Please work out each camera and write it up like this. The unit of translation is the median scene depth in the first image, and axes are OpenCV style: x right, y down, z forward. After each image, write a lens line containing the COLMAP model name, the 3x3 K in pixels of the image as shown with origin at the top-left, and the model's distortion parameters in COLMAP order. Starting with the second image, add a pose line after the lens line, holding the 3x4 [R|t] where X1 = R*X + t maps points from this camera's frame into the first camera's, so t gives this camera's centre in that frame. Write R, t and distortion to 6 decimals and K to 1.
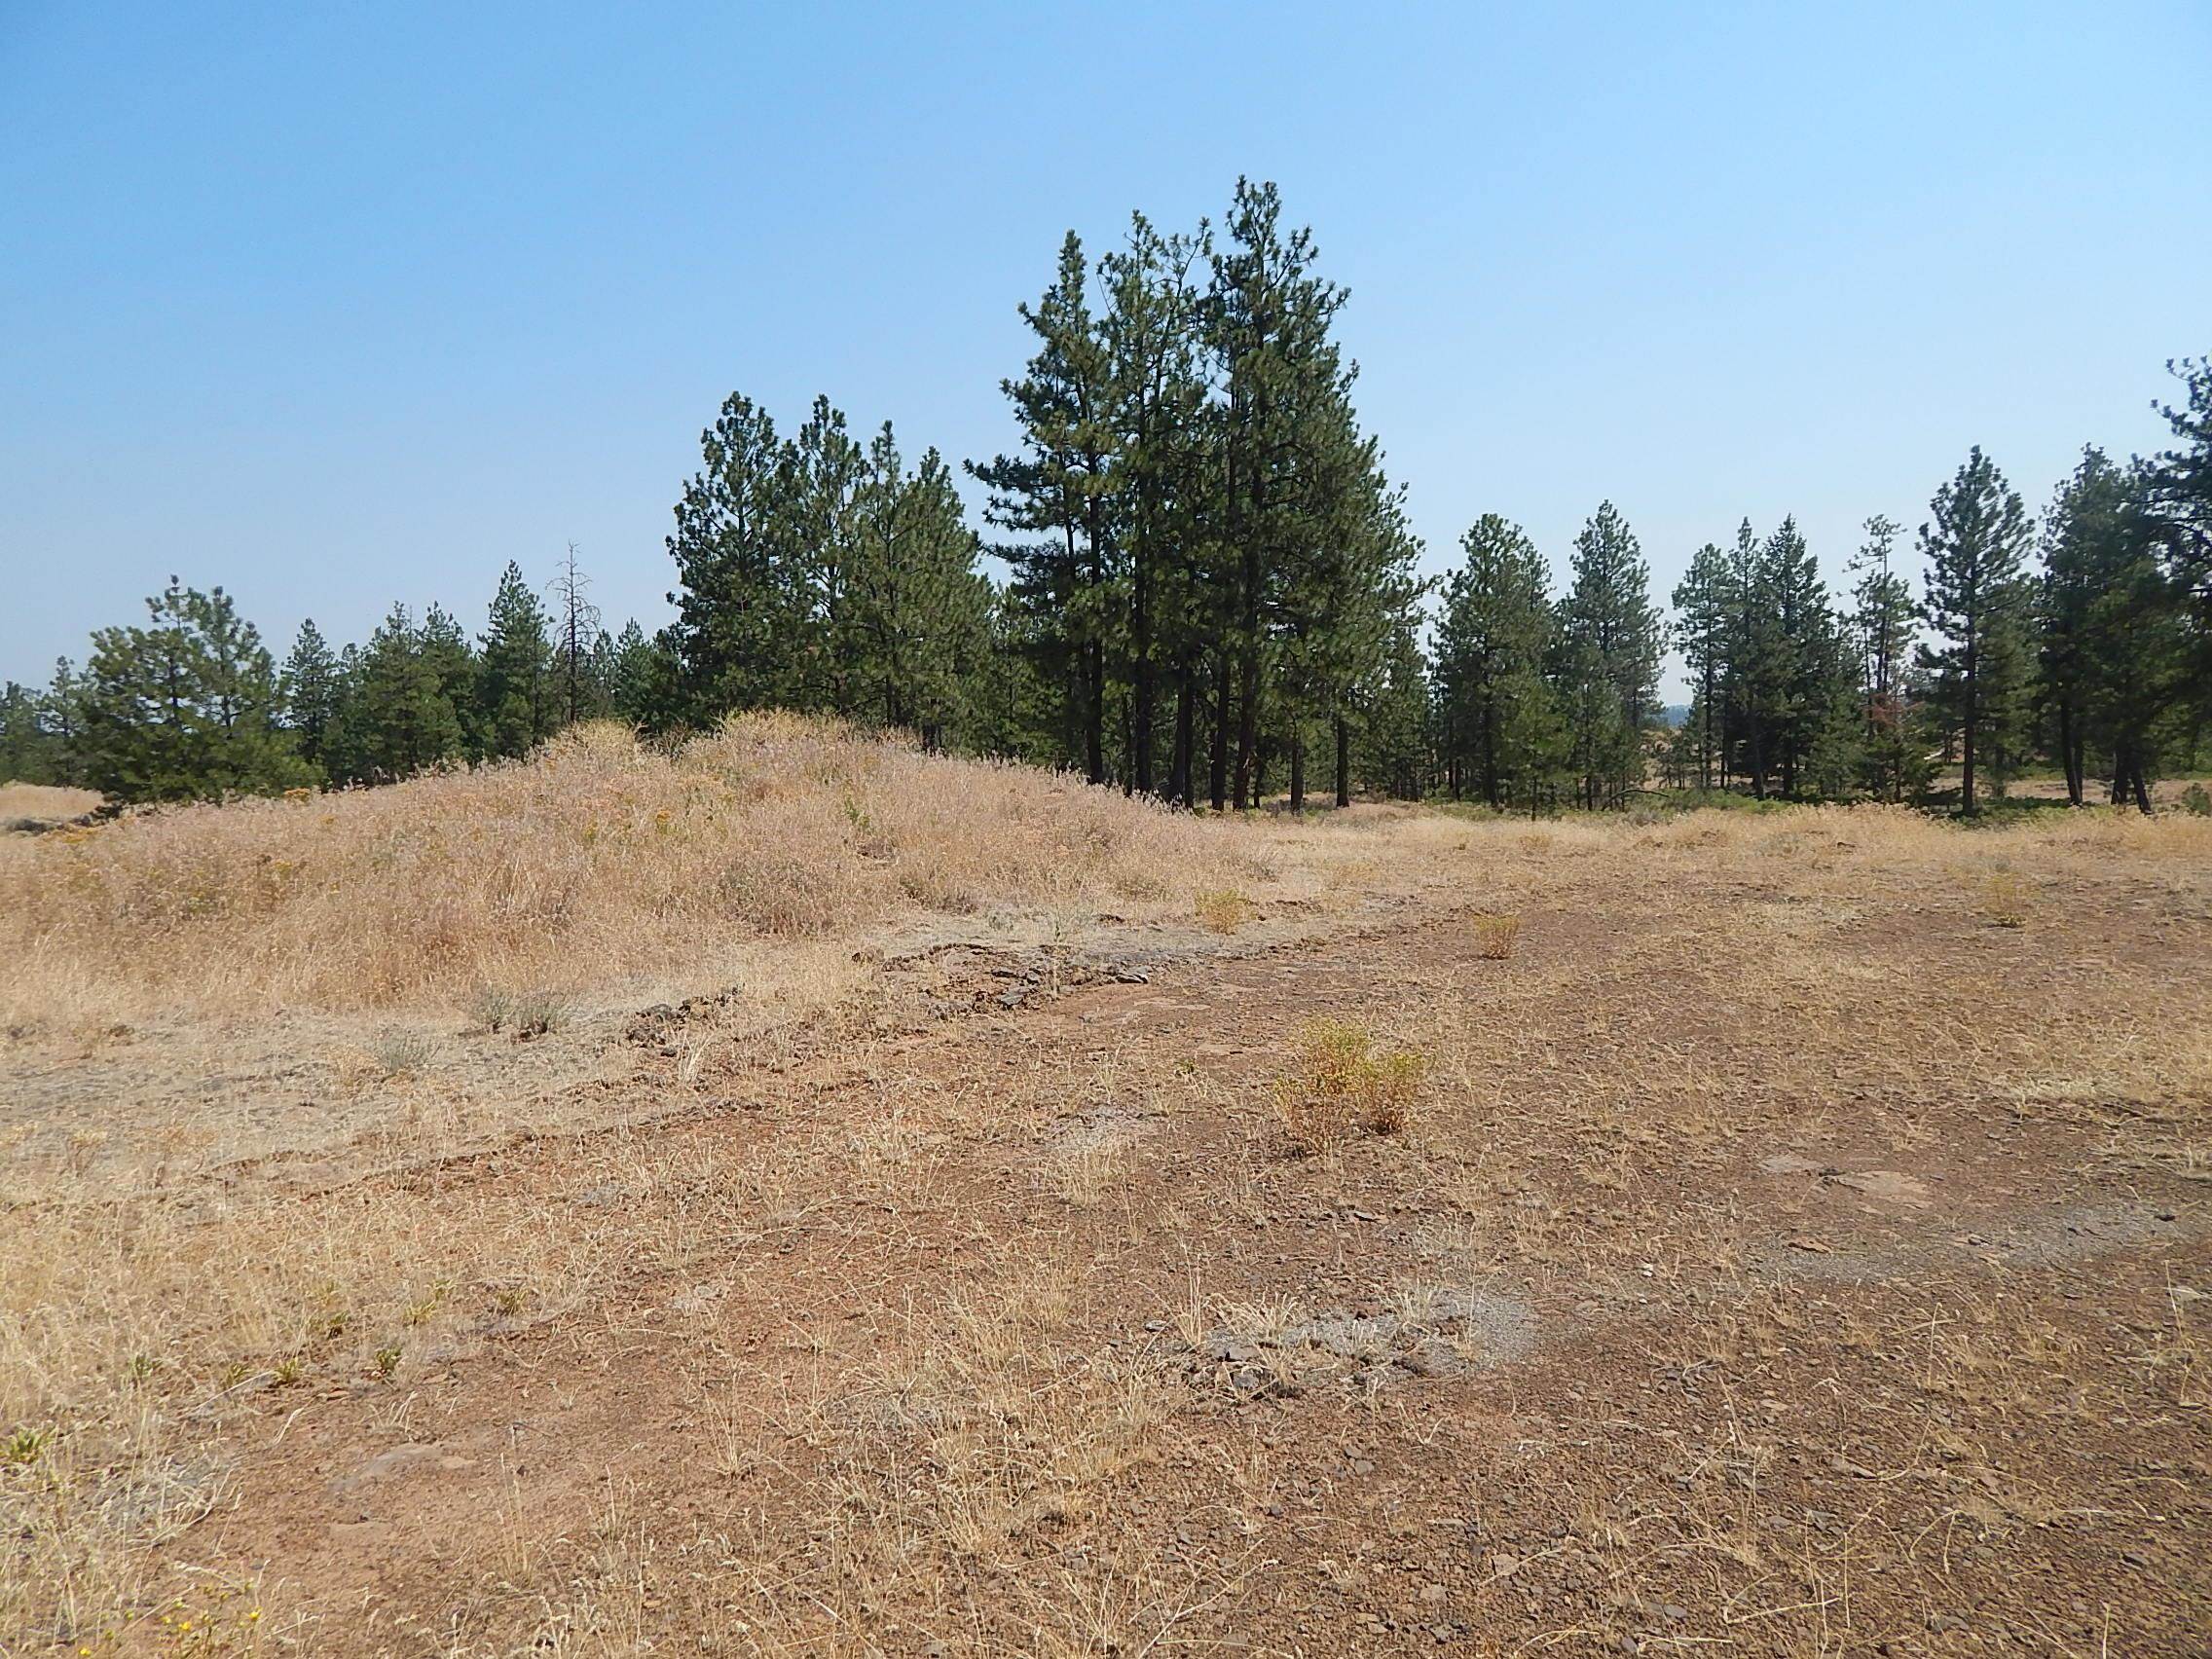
lens RADIAL K [[1449.7, 0, 1105.5], [0, 1449.7, 814.4], [0, 0, 1]] dist [0.007909, -0.008675]
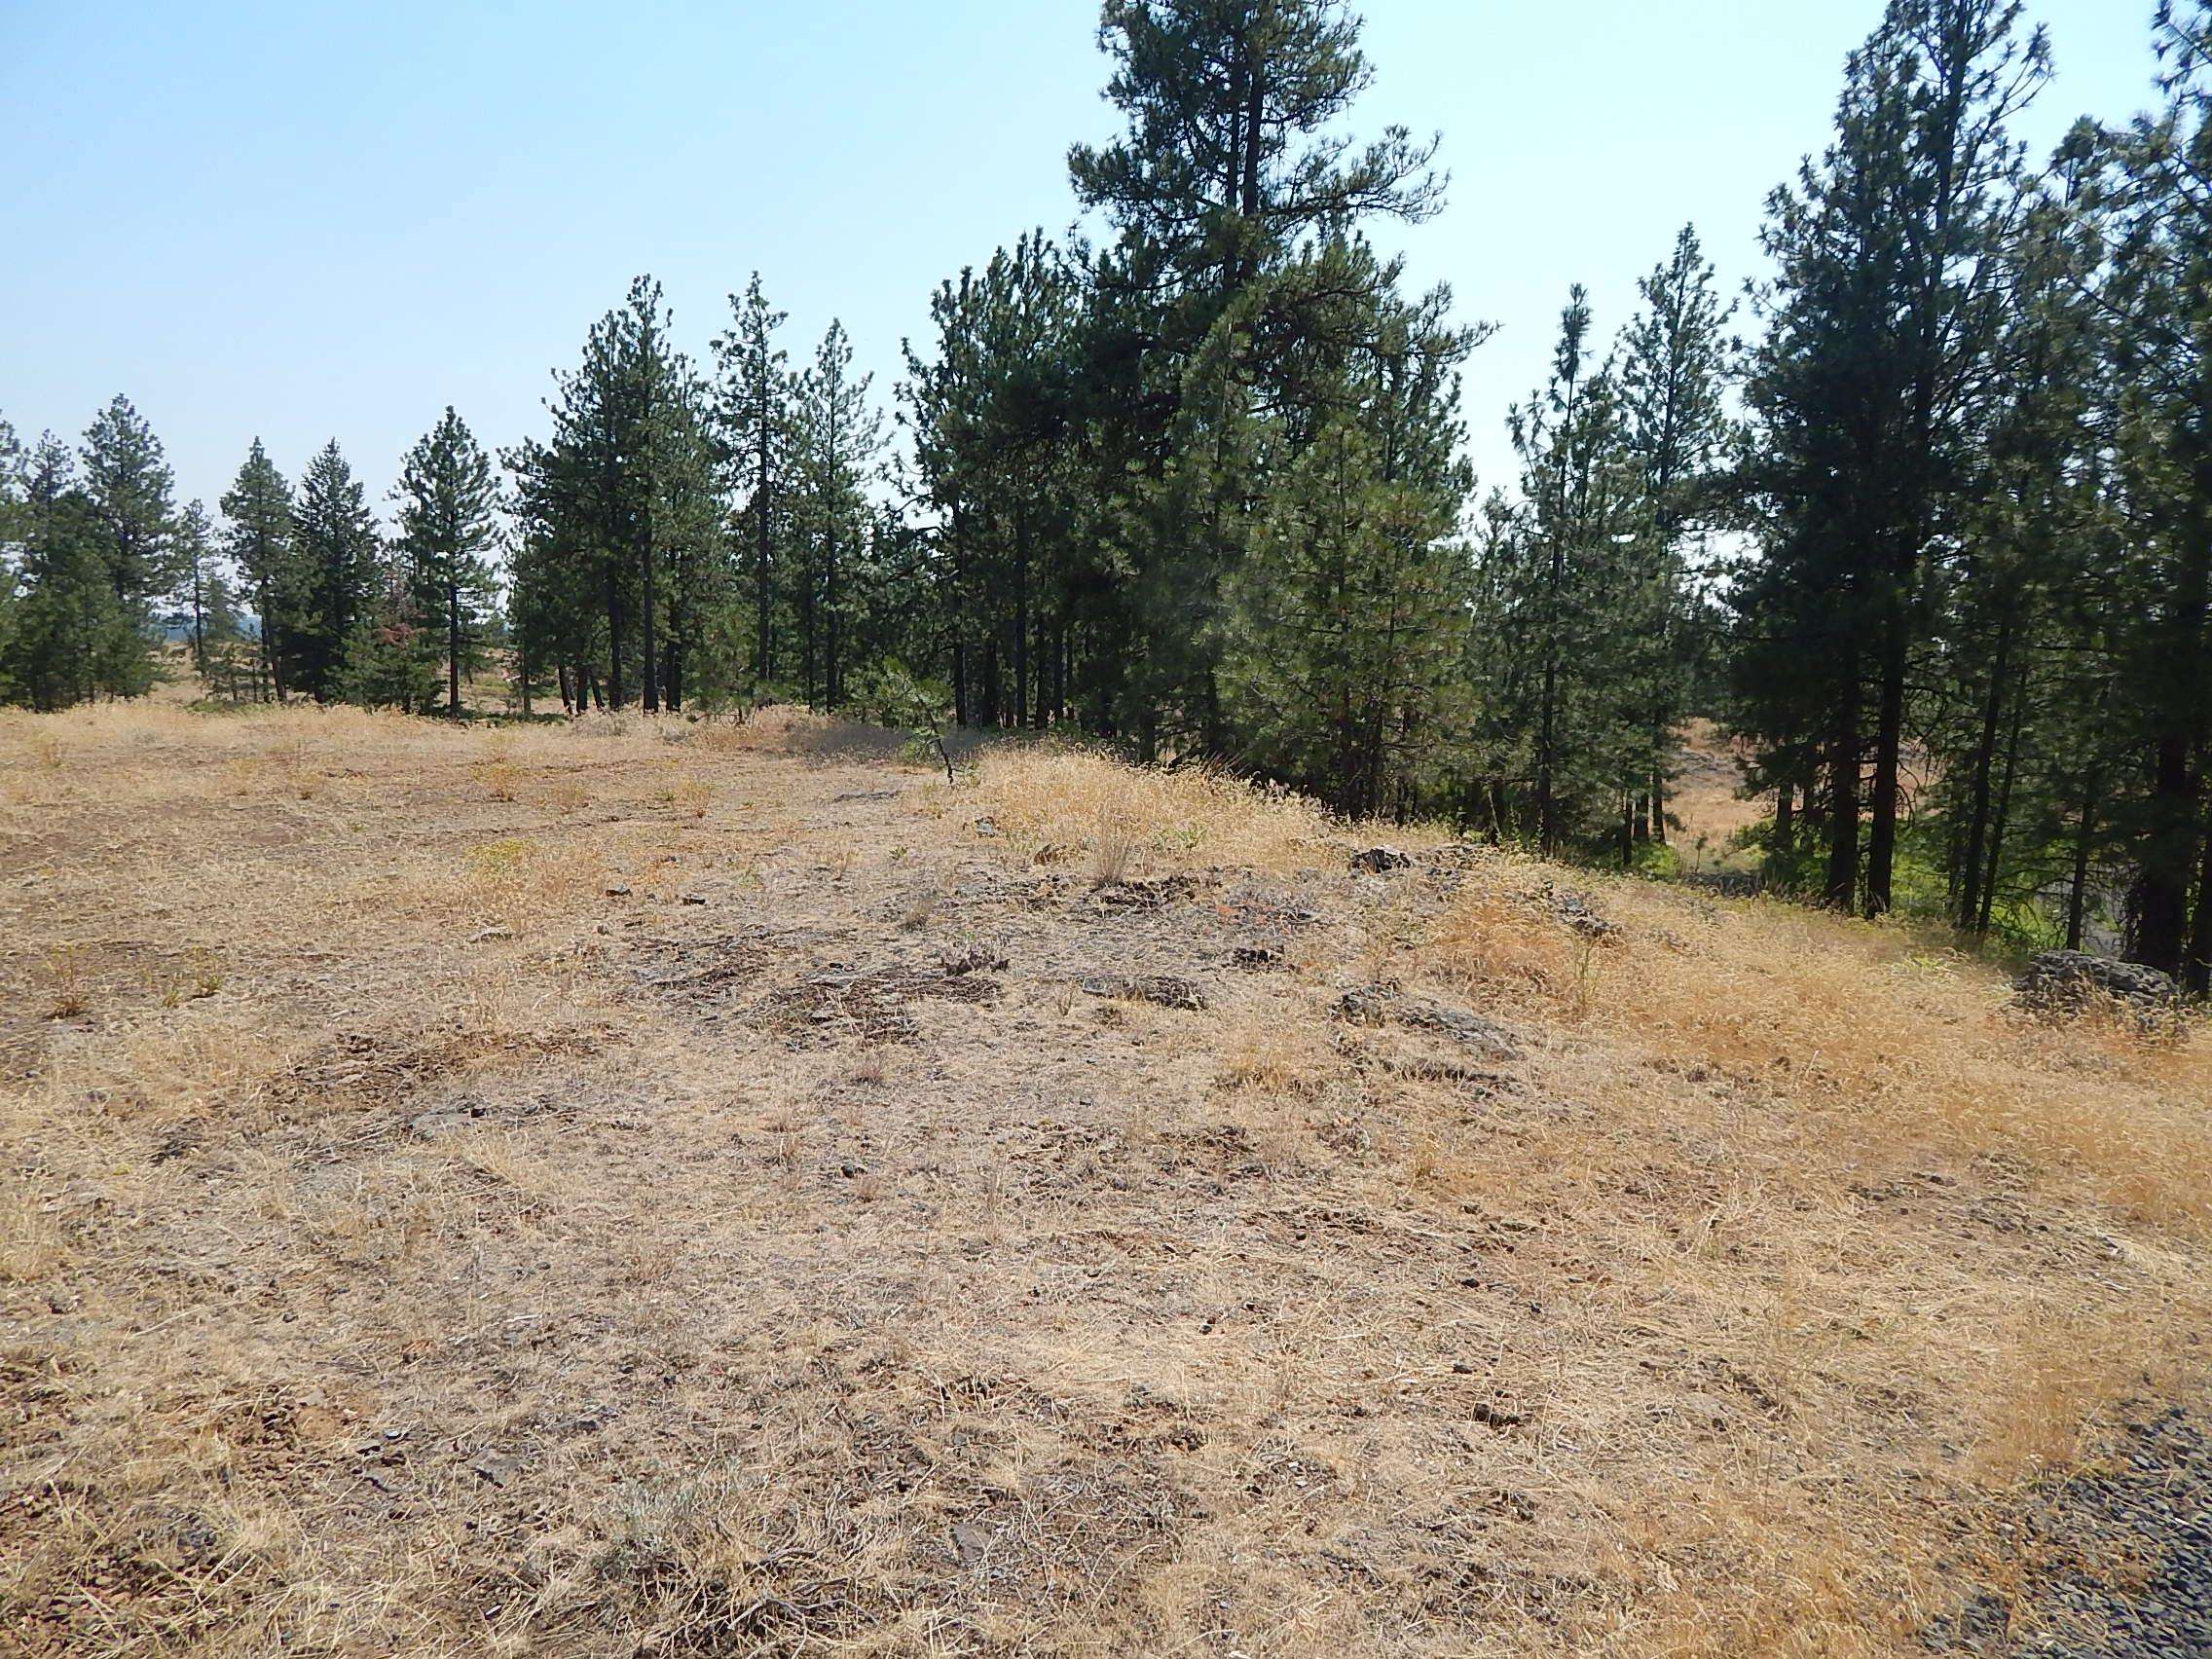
lens RADIAL K [[1449.7, 0, 1098.3], [0, 1449.7, 815.2], [0, 0, 1]] dist [0.007909, -0.008675]
pose [[0.645505, -0.044754, 0.762443, 0.047247], [0.002553, 0.998403, 0.056442, 0.011135], [-0.763751, -0.034487, 0.644589, -0.206824]]
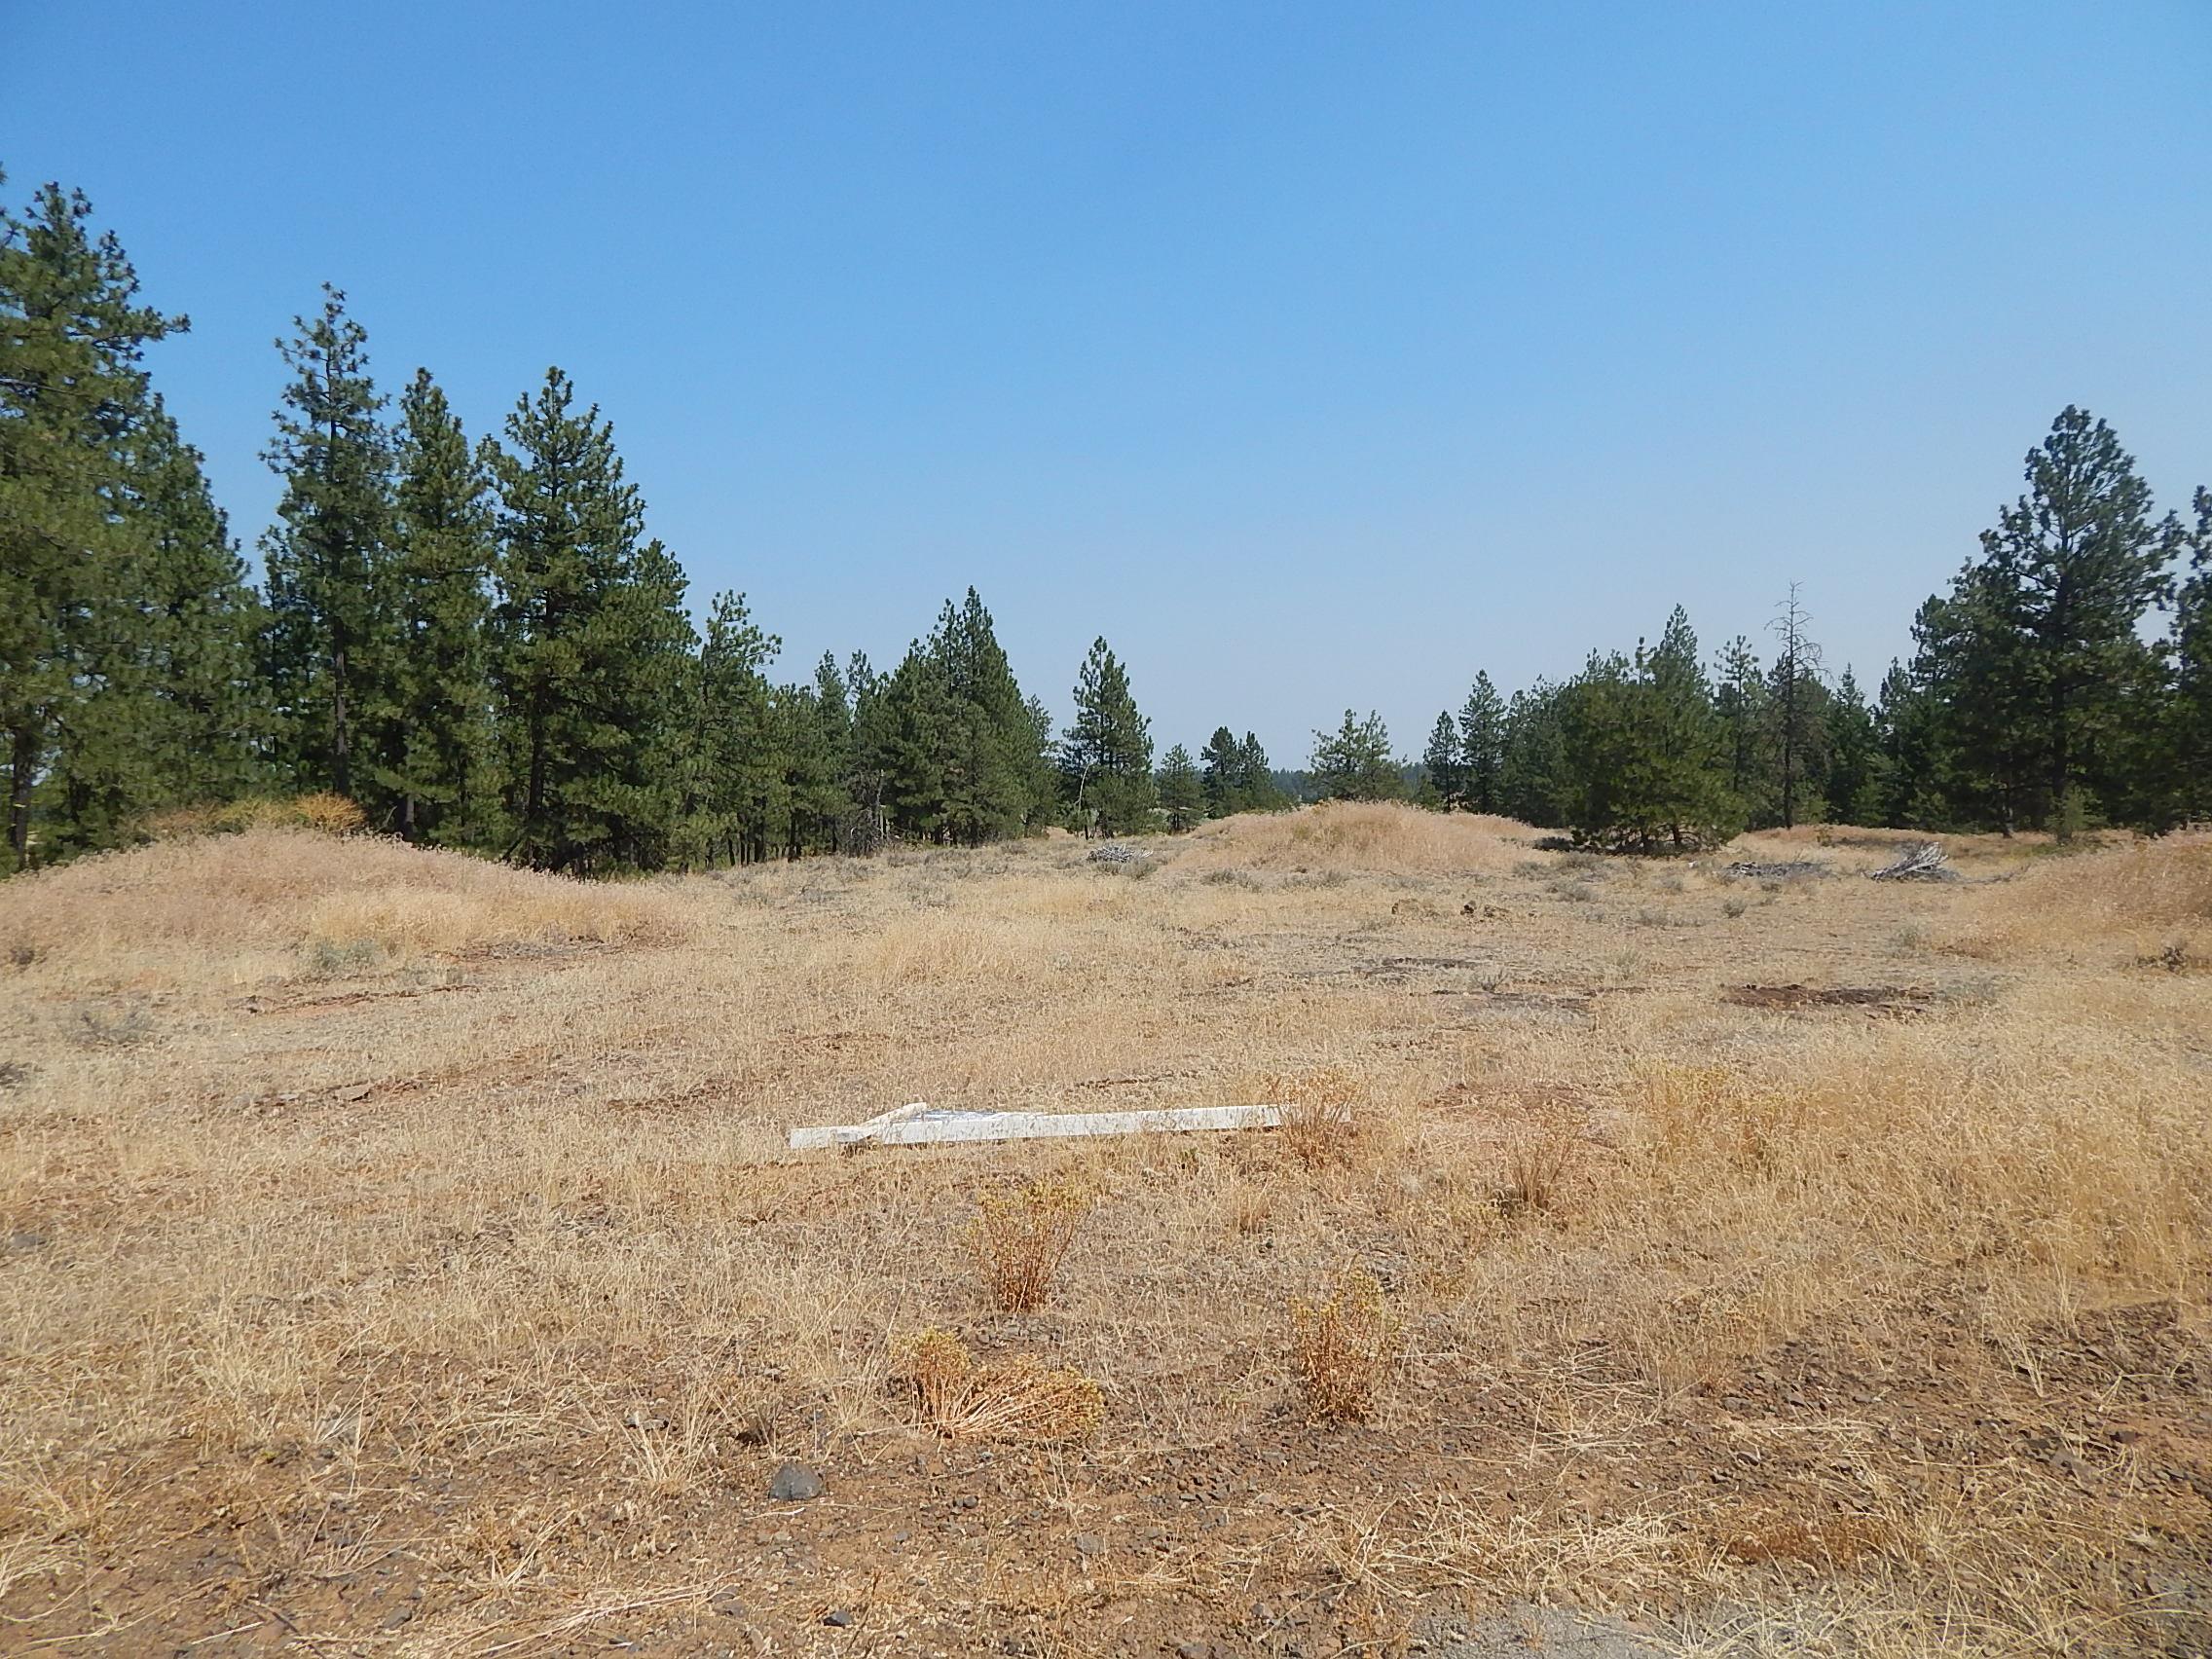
lens RADIAL K [[1449.7, 0, 1099.2], [0, 1449.7, 808.4], [0, 0, 1]] dist [0.007909, -0.008675]
pose [[0.763156, 0.014769, -0.646045, -0.170240], [-0.034822, 0.999226, -0.018292, 0.010230], [0.645275, 0.036456, 0.763080, -0.148616]]
